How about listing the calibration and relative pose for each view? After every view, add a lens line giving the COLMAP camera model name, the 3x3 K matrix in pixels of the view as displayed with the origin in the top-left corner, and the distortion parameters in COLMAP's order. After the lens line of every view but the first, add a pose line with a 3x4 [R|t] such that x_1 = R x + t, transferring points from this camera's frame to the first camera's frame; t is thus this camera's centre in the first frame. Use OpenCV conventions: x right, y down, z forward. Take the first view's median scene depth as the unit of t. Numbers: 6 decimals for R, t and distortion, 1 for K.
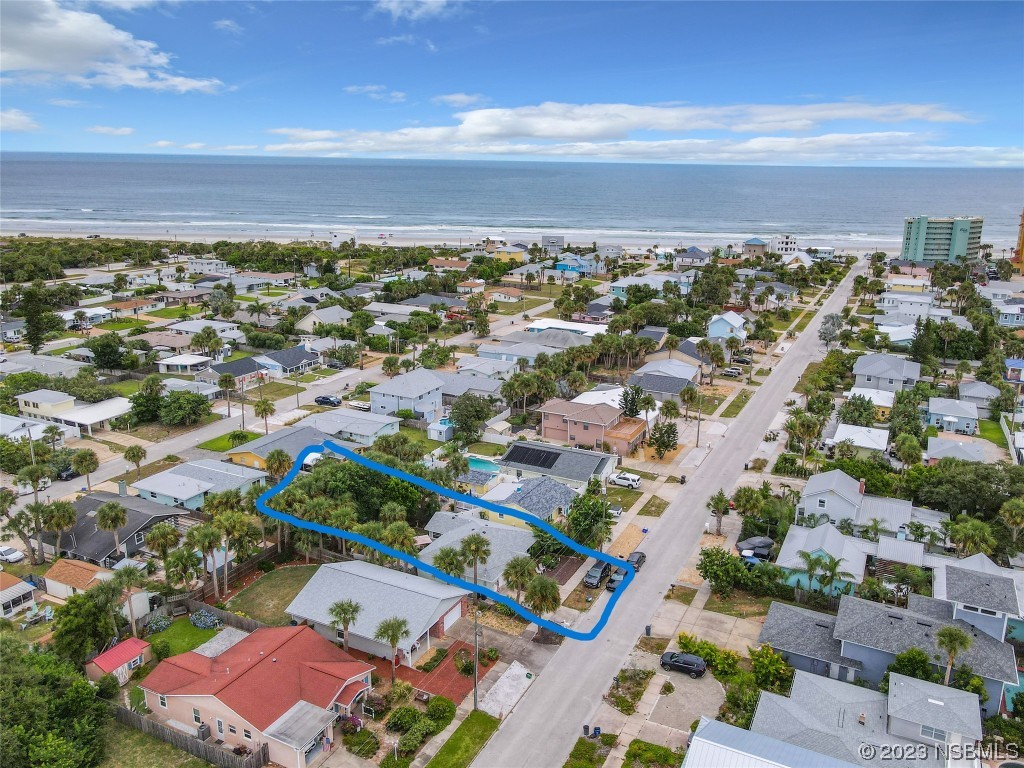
lens RADIAL K [[766.6, 0, 536.0], [0, 766.6, 384.8], [0, 0, 1]] dist [0.001263, 0.008163]
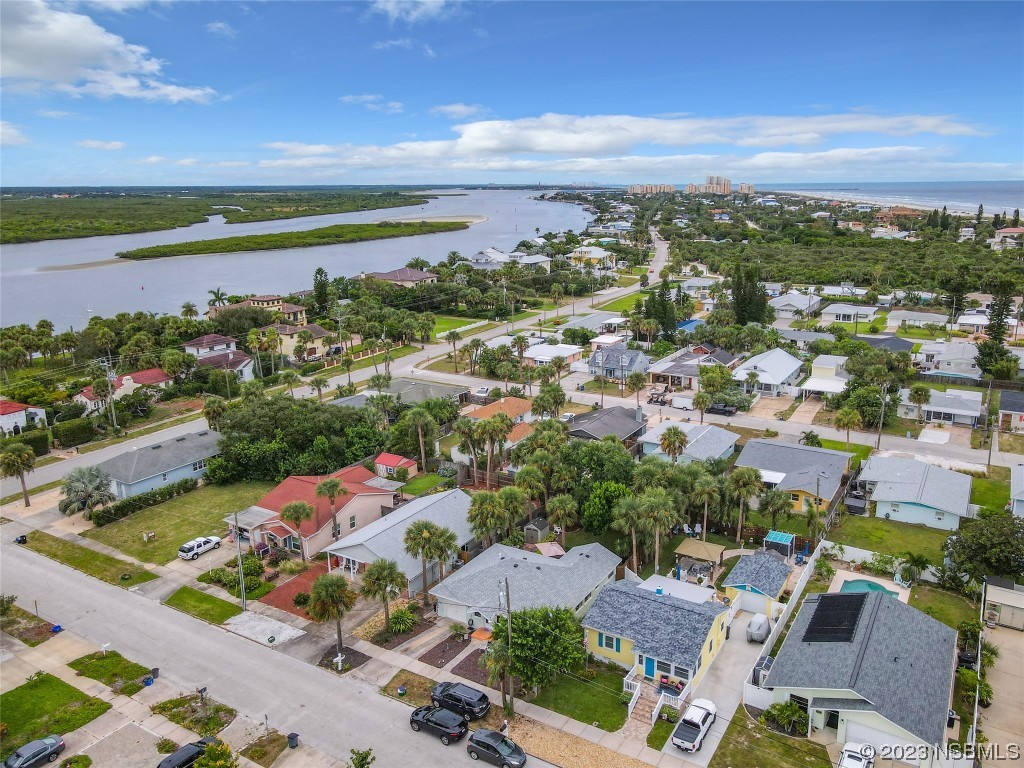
lens RADIAL K [[766.6, 0, 536.0], [0, 766.6, 384.8], [0, 0, 1]] dist [0.001263, 0.008163]
pose [[-0.066834, 0.246246, -0.966900, 0.414229], [-0.277418, 0.926270, 0.255074, -0.112495], [0.958422, 0.285283, 0.006407, 0.659006]]
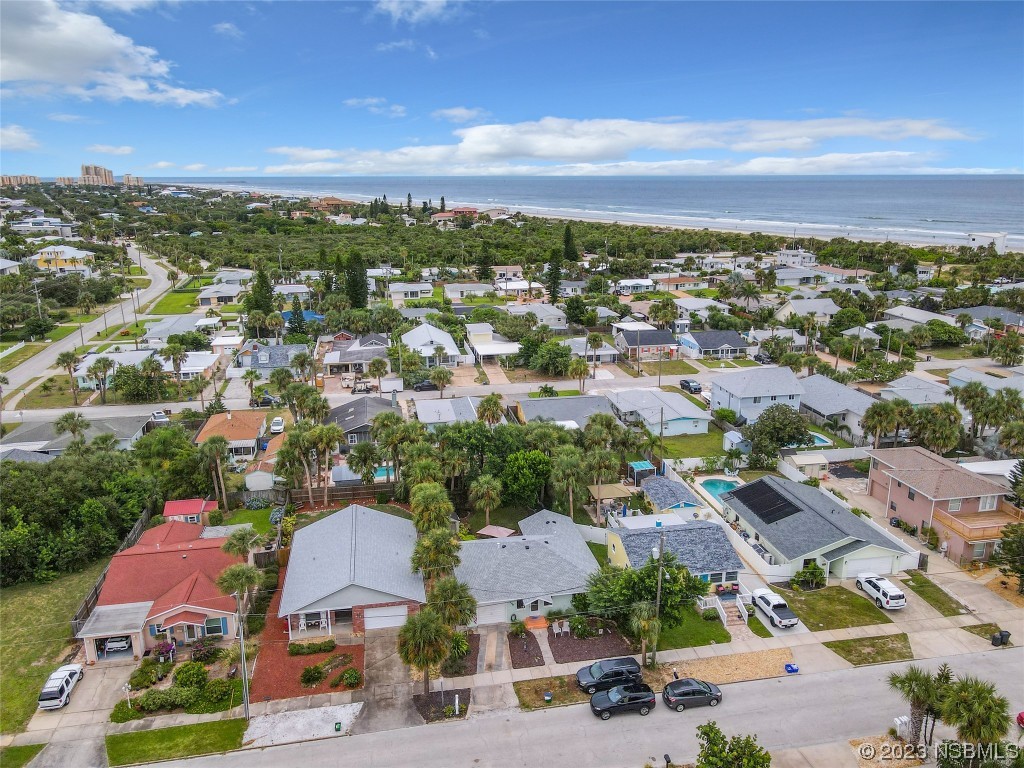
lens RADIAL K [[759.3, 0, 518.5], [0, 759.3, 384.3], [0, 0, 1]] dist [0.009041, 0.006392]
pose [[0.602907, 0.202264, -0.771746, 0.309156], [-0.219868, 0.971994, 0.082980, -0.010778], [0.766917, 0.119653, 0.630494, 0.356138]]
